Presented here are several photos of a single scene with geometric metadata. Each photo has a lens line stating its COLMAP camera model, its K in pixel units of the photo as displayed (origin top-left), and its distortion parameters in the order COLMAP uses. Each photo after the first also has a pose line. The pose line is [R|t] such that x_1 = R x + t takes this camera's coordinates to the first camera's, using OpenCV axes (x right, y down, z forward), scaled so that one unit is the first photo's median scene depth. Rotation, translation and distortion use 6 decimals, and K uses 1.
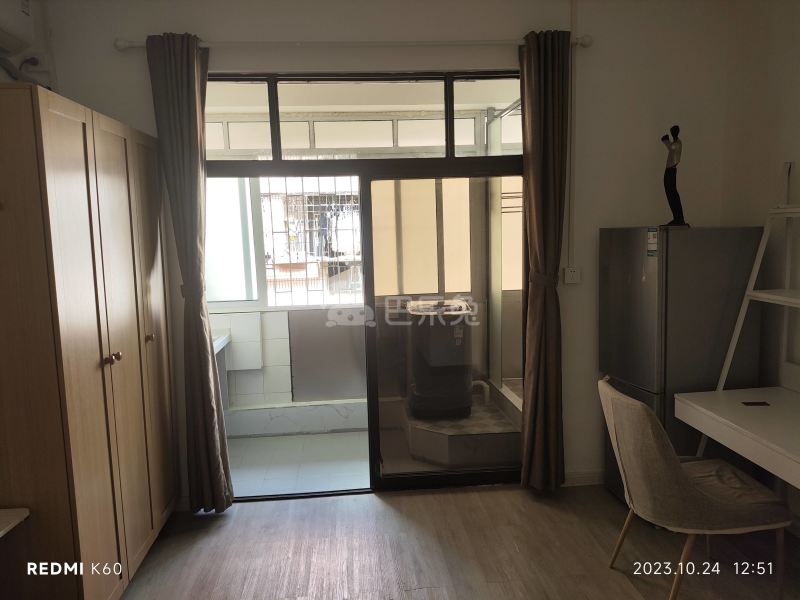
lens RADIAL K [[586.2, 0, 390.5], [0, 586.2, 307.5], [0, 0, 1]] dist [0.046821, -0.064227]
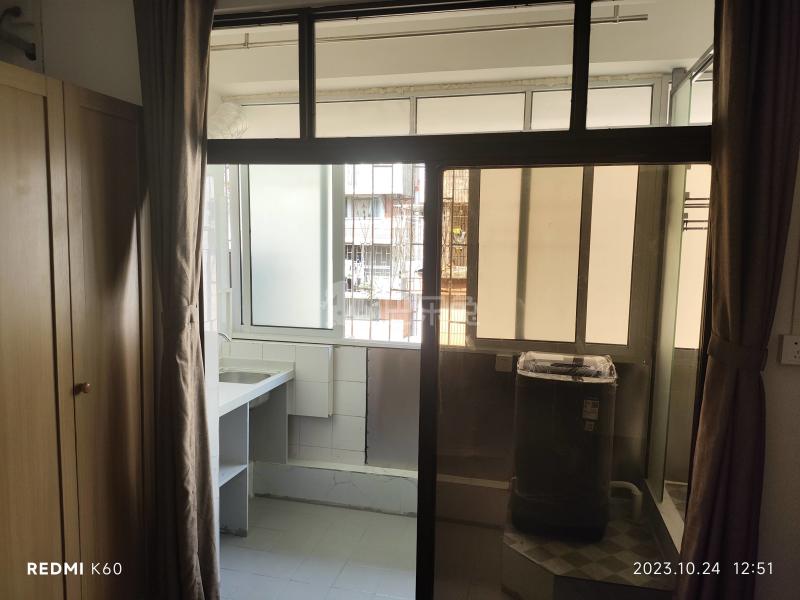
lens RADIAL K [[586.2, 0, 399.2], [0, 586.2, 310.2], [0, 0, 1]] dist [0.046821, -0.064227]
pose [[0.948750, 0.081411, -0.305362, 0.105500], [-0.086086, 0.996286, -0.001853, -0.049170], [0.304077, 0.028046, 0.952235, 0.315794]]
